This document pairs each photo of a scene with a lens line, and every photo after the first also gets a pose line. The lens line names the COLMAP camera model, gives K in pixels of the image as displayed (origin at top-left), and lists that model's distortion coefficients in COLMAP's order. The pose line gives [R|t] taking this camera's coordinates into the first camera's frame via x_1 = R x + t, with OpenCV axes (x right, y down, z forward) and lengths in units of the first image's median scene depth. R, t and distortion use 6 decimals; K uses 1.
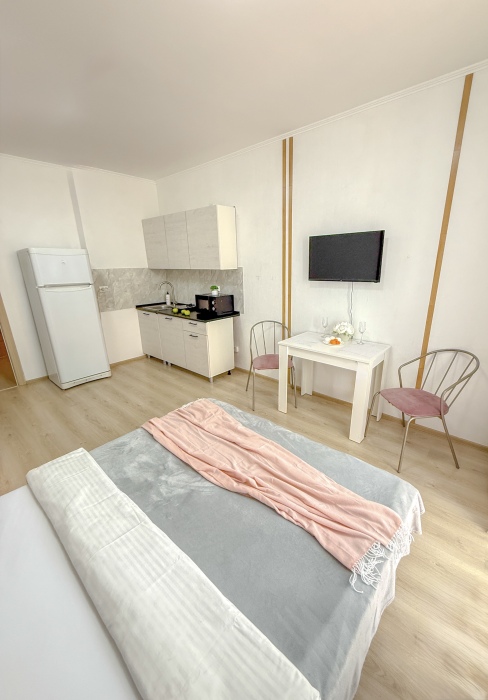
lens RADIAL K [[276.4, 0, 261.3], [0, 276.4, 347.0], [0, 0, 1]] dist [0.000690, 0.000068]
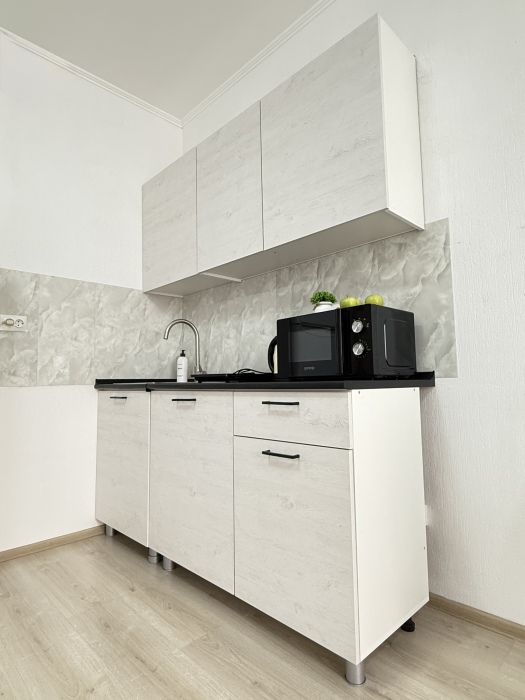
lens RADIAL K [[403.1, 0, 262.5], [0, 403.1, 350.0], [0, 0, 1]] dist [0.001864, 0.000247]
pose [[0.995247, -0.013609, -0.096422, -0.327394], [-0.022354, 0.931813, -0.362250, 0.004978], [0.094778, 0.362684, 0.927080, 0.917880]]
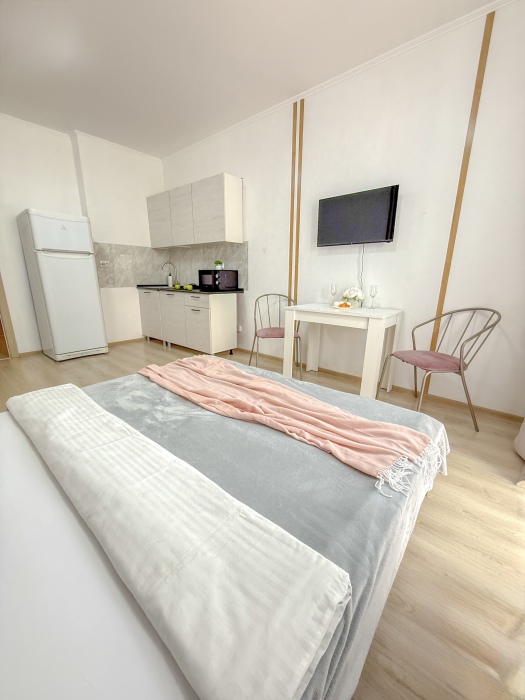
lens RADIAL K [[277.2, 0, 262.5], [0, 277.2, 350.0], [0, 0, 1]] dist [0.000497, -0.000104]
pose [[0.999698, 0.024463, 0.002129, -0.015107], [-0.024378, 0.999134, -0.033710, 0.183020], [-0.002952, 0.033648, 0.999429, 0.054589]]
